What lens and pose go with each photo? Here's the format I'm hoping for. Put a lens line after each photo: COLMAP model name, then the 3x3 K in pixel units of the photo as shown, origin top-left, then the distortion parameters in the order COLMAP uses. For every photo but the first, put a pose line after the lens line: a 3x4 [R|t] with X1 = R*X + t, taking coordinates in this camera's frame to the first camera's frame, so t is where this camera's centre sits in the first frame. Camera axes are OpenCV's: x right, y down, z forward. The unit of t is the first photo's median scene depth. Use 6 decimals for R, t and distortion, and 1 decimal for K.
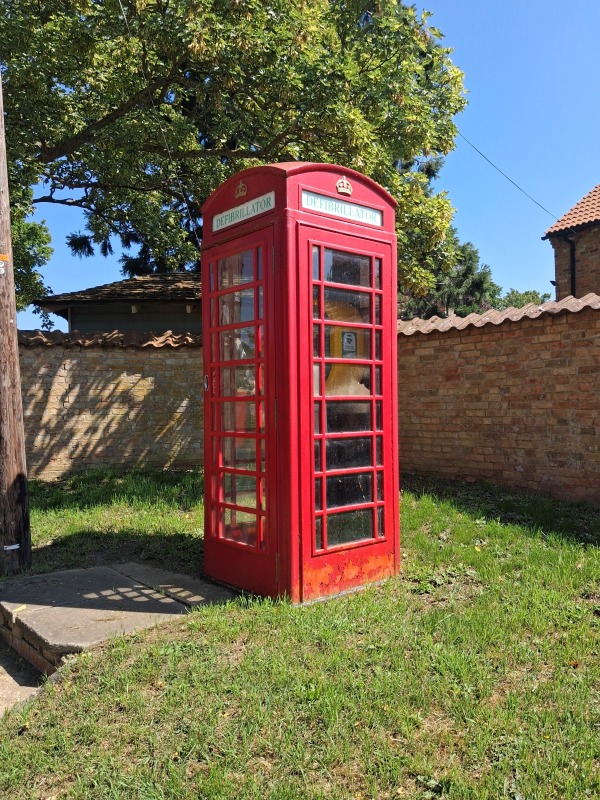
lens RADIAL K [[627.6, 0, 300.0], [0, 627.6, 400.0], [0, 0, 1]] dist [-0.010662, -0.004620]
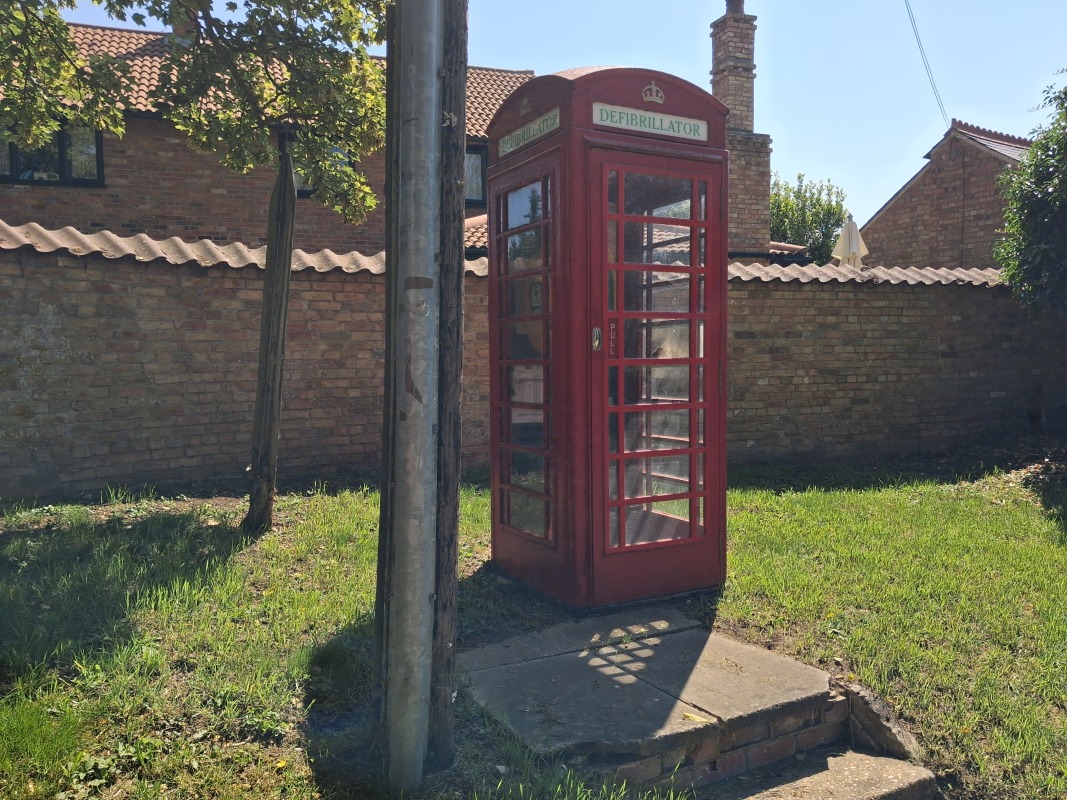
lens RADIAL K [[824.9, 0, 557.3], [0, 824.9, 405.5], [0, 0, 1]] dist [0.000366, -0.005427]
pose [[0.185344, -0.043038, 0.981731, -0.915100], [0.003647, 0.999064, 0.043109, 0.007358], [-0.982667, -0.004410, 0.185327, 0.742686]]
